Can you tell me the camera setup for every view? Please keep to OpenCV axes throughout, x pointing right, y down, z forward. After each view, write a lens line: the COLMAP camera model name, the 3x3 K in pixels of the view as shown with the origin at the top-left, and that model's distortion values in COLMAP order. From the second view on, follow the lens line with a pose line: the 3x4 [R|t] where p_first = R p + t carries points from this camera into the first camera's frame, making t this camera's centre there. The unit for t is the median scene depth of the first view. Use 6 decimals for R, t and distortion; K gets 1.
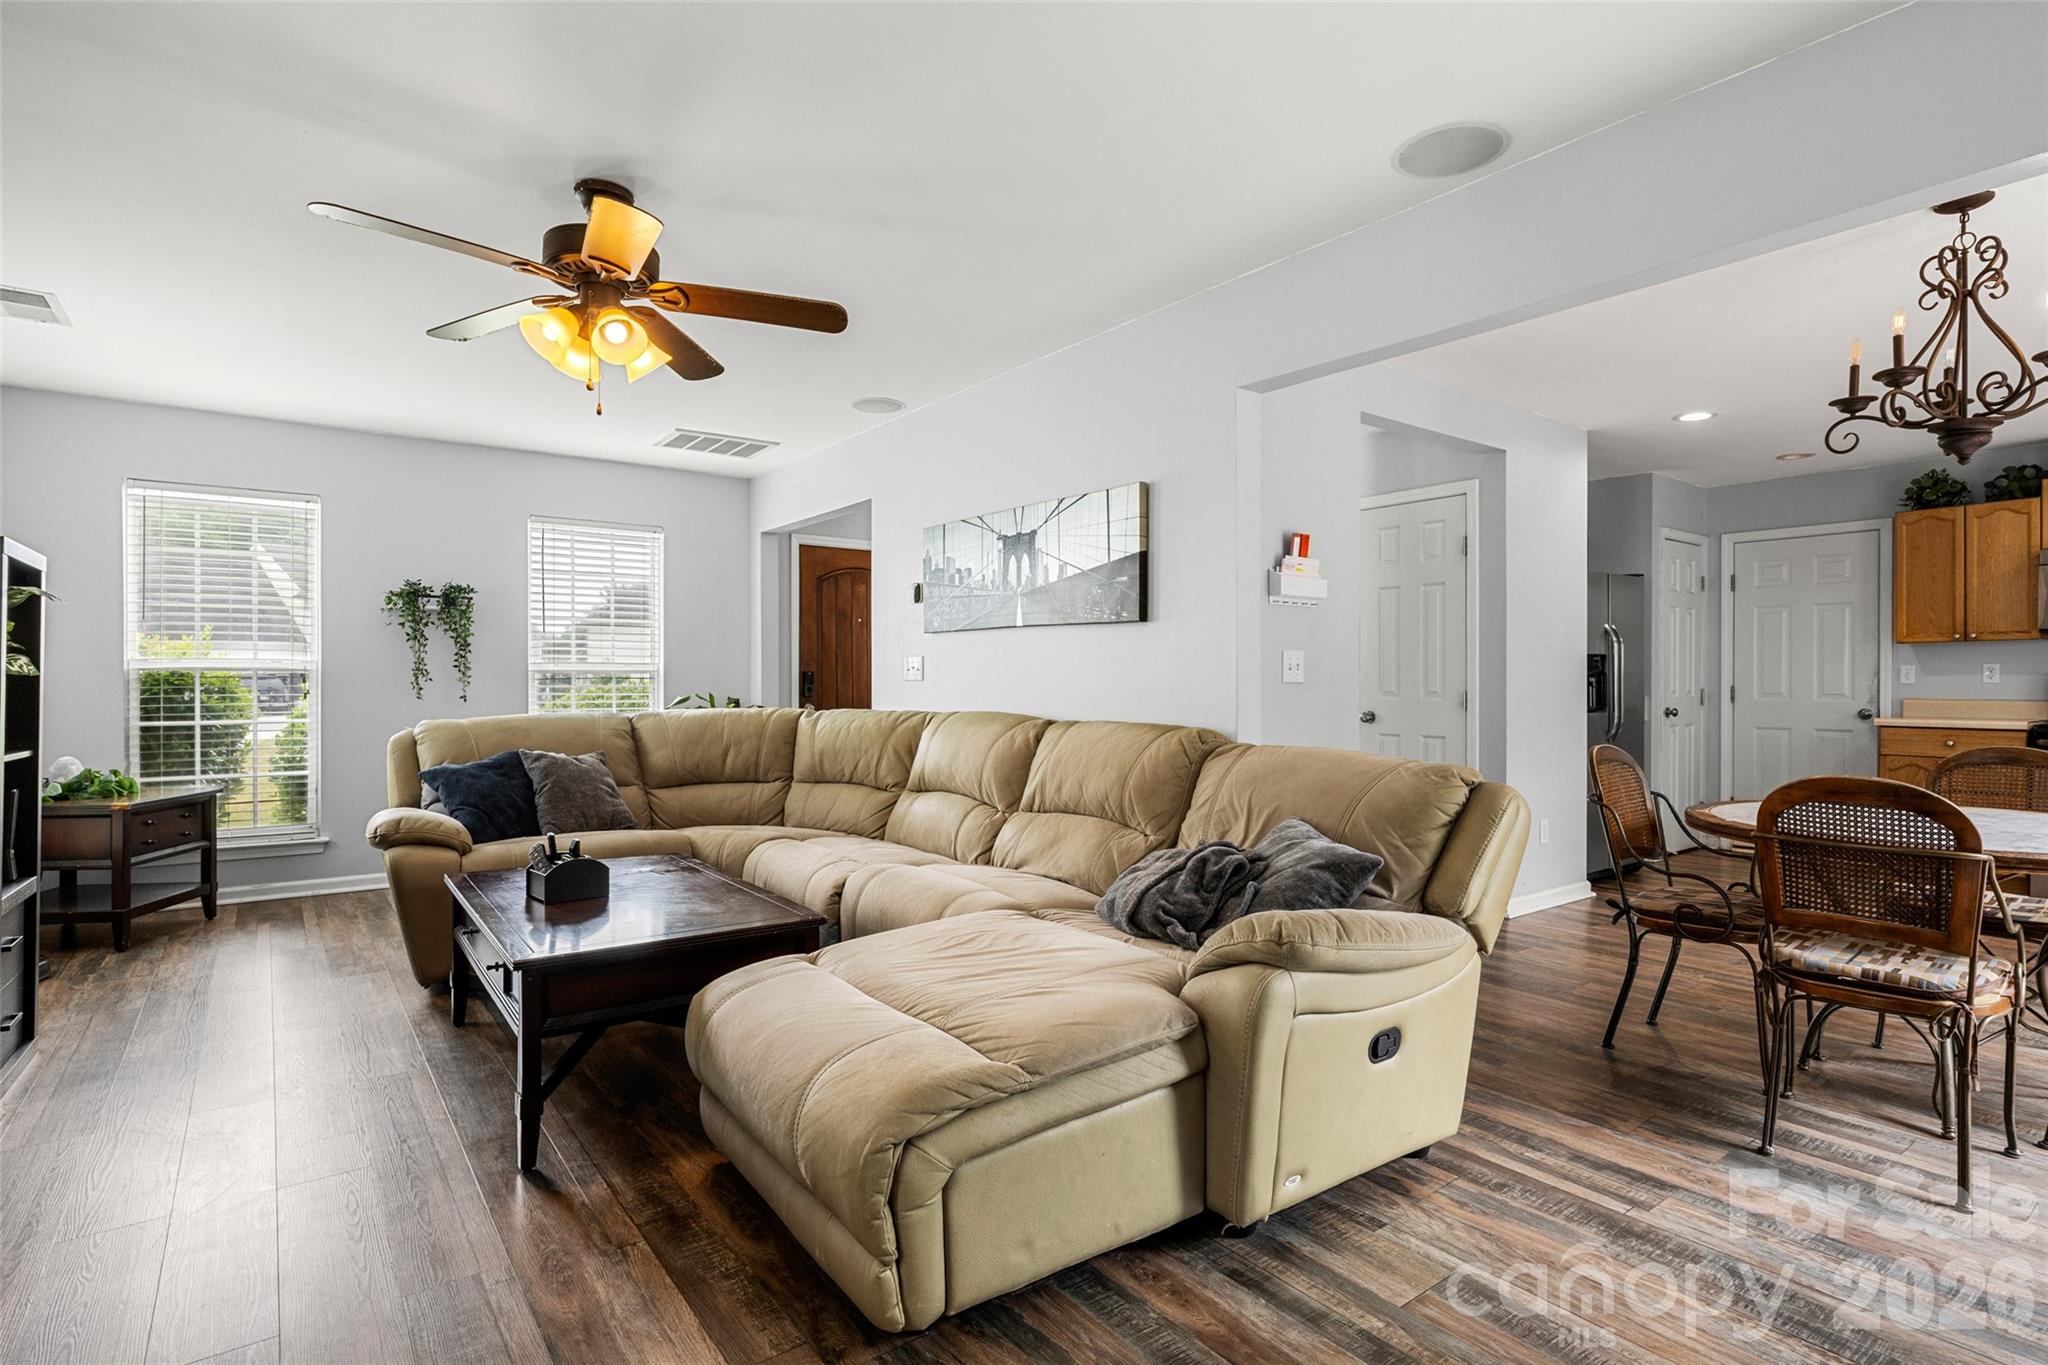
lens RADIAL K [[999.3, 0, 1031.6], [0, 999.3, 690.0], [0, 0, 1]] dist [-0.000325, -0.000051]
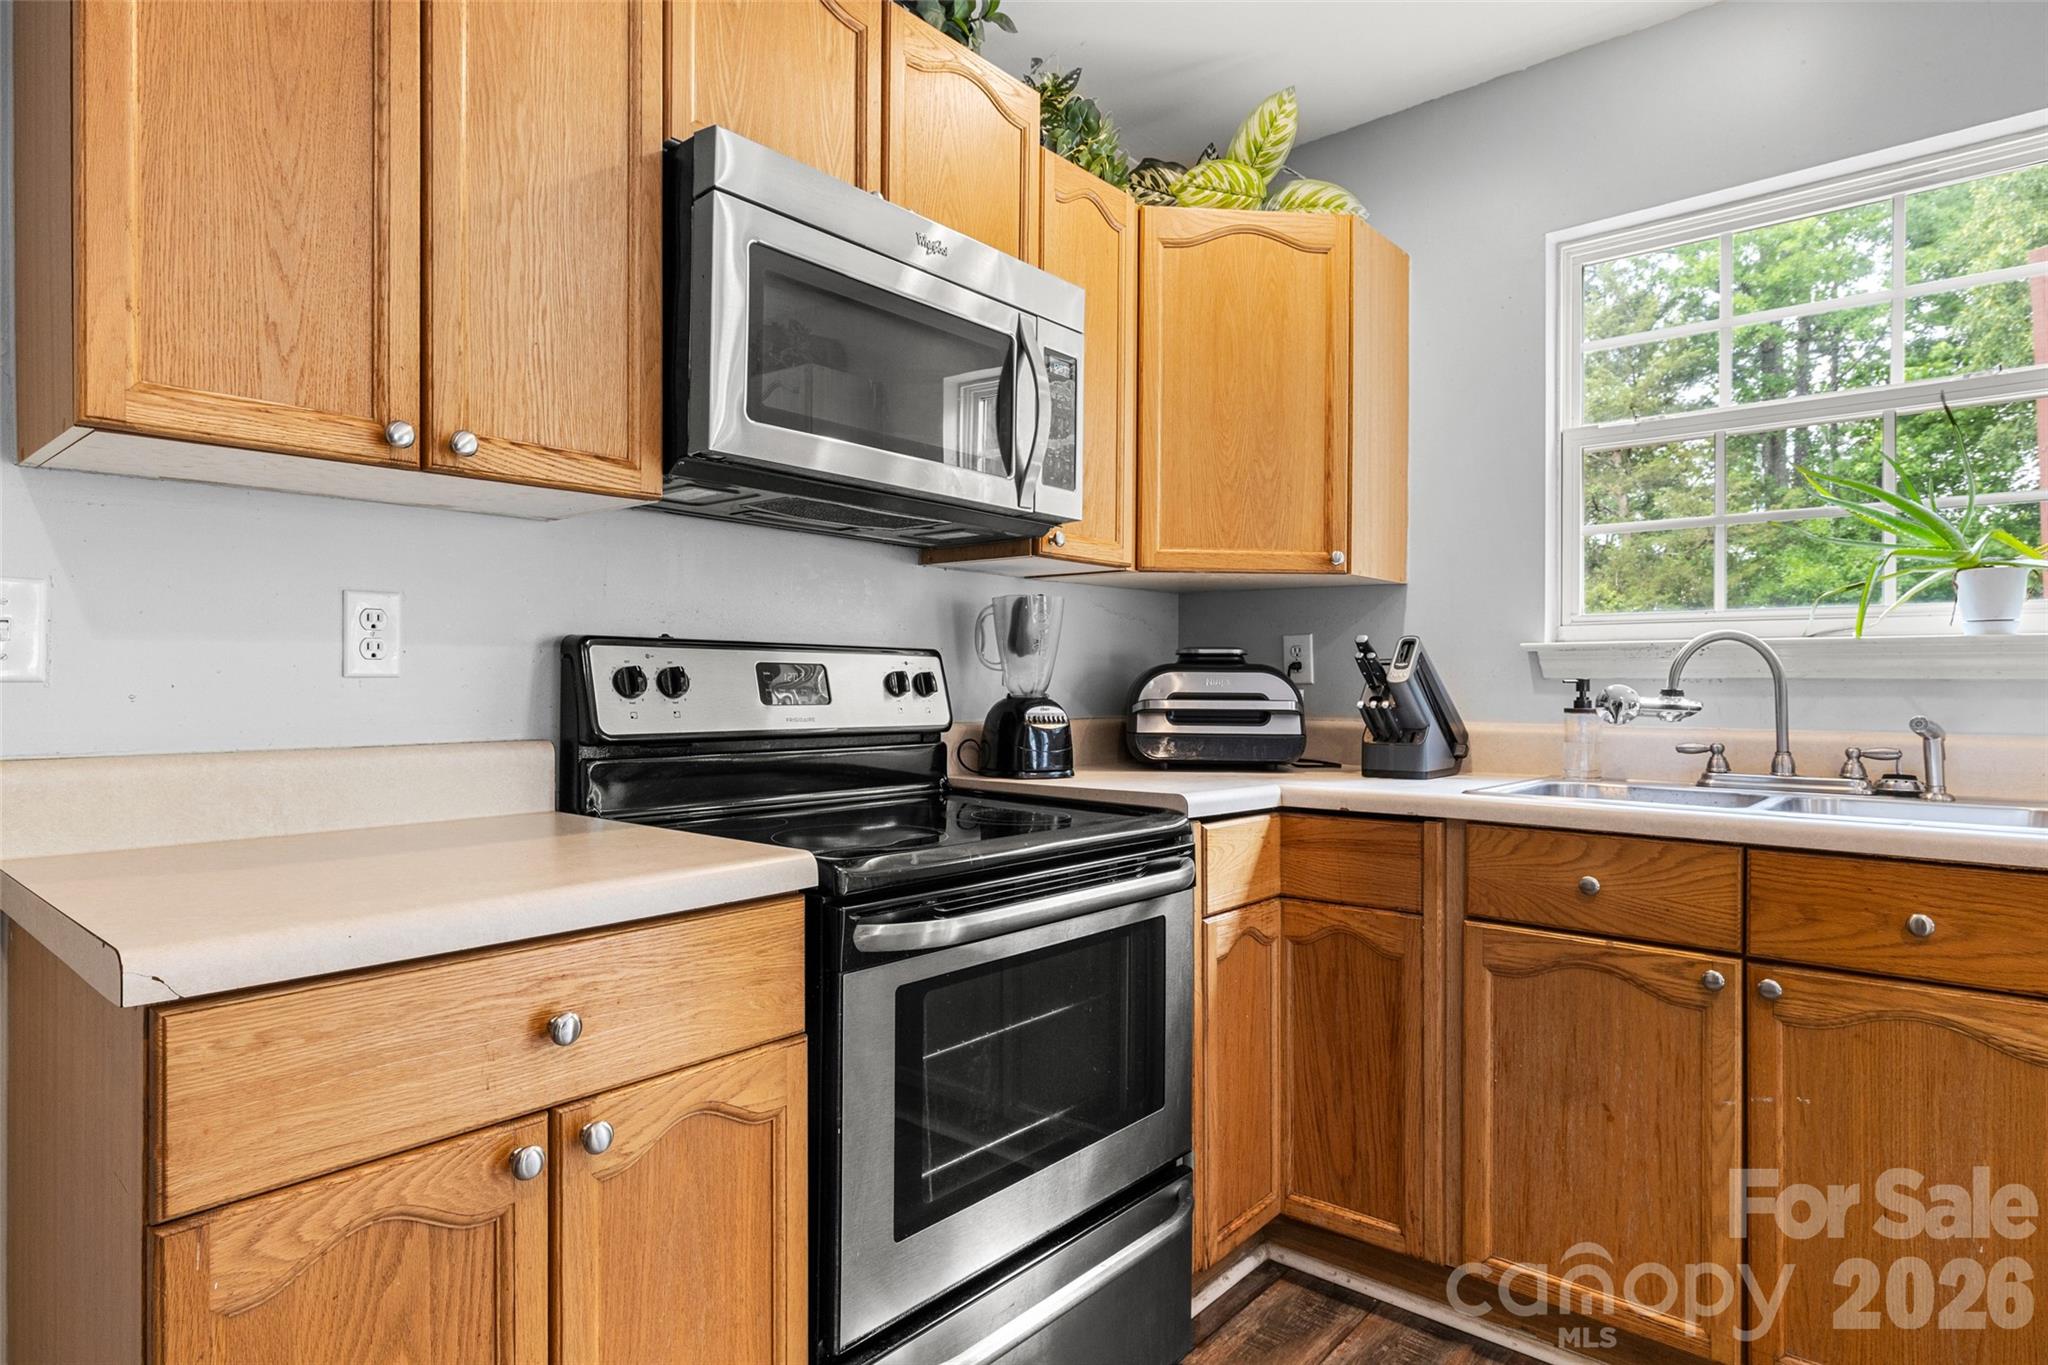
lens RADIAL K [[1109.6, 0, 1024.6], [0, 1109.6, 678.8], [0, 0, 1]] dist [0.000124, 0.001952]
pose [[-0.211797, 0.000510, 0.977313, 0.731498], [0.005901, 0.999982, 0.000757, -0.006420], [-0.977296, 0.005927, -0.211797, 0.984207]]
